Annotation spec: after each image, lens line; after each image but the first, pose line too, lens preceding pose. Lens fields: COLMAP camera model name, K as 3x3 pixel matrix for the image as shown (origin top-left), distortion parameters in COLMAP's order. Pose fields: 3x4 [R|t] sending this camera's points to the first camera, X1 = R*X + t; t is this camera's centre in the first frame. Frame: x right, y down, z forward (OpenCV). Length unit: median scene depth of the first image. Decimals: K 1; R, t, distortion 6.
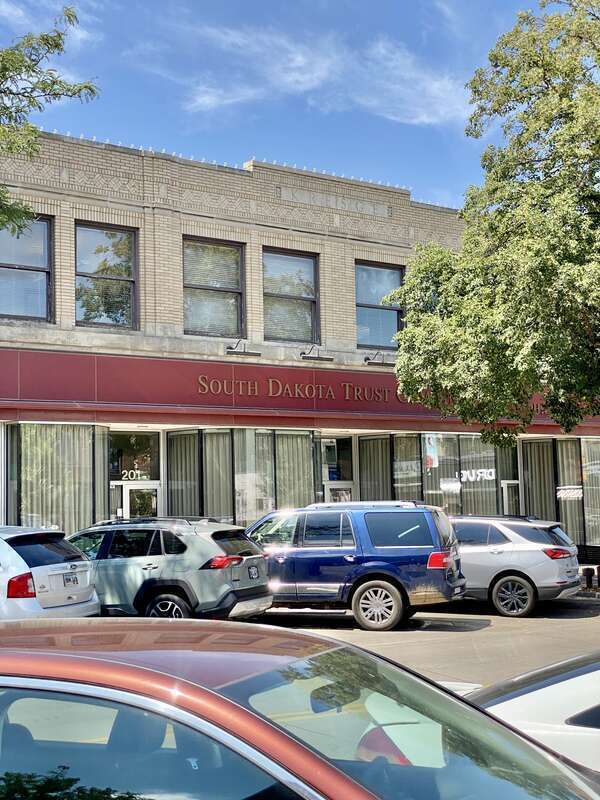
lens RADIAL K [[1125.2, 0, 299.8], [0, 1125.2, 426.2], [0, 0, 1]] dist [0.028327, 0.079553]
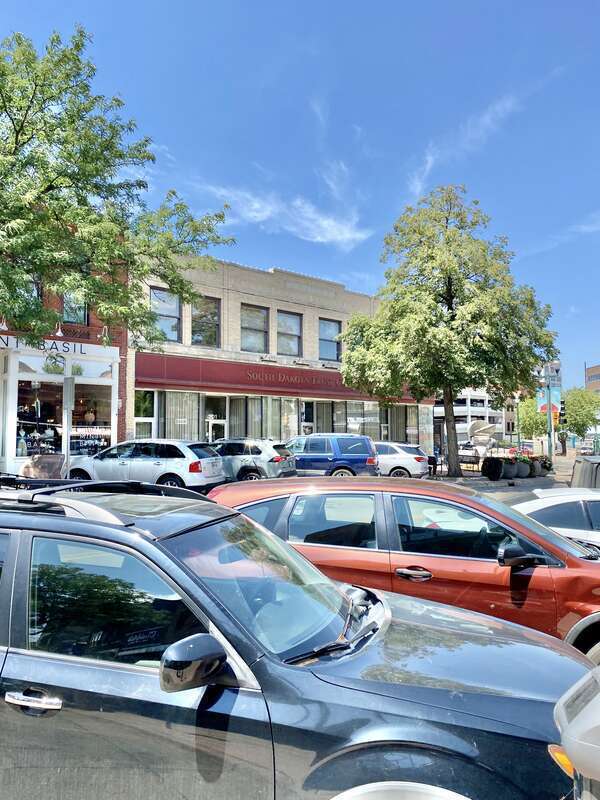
lens RADIAL K [[573.7, 0, 272.7], [0, 573.7, 417.4], [0, 0, 1]] dist [-0.004532, -0.002712]
pose [[0.997771, 0.032316, 0.058385, -0.101055], [-0.034919, 0.998416, 0.044121, -0.006359], [-0.056867, -0.046061, 0.997319, -0.075228]]
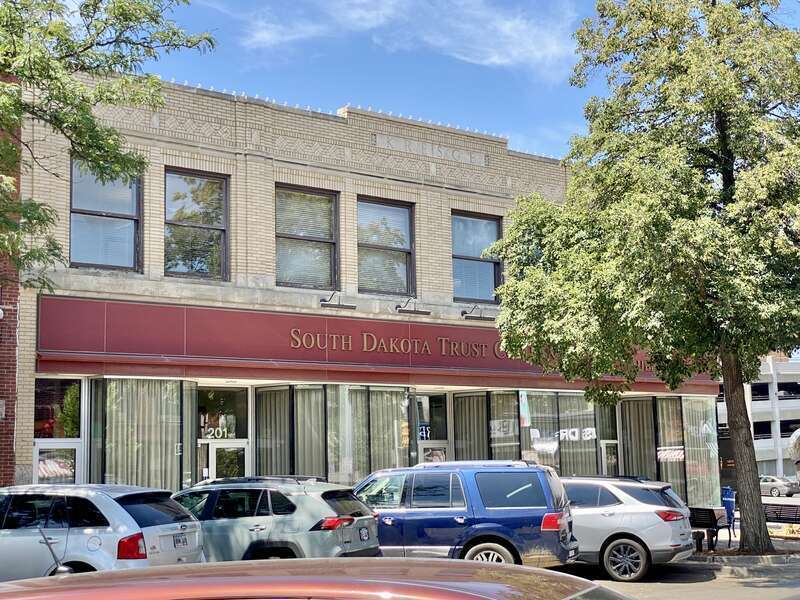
lens RADIAL K [[1210.9, 0, 399.4], [0, 1210.9, 328.9], [0, 0, 1]] dist [0.006390, 0.001772]
pose [[0.999284, 0.007527, 0.037078, -0.035577], [-0.005889, 0.999010, -0.044095, -0.000076], [-0.037373, 0.043846, 0.998339, -0.030767]]
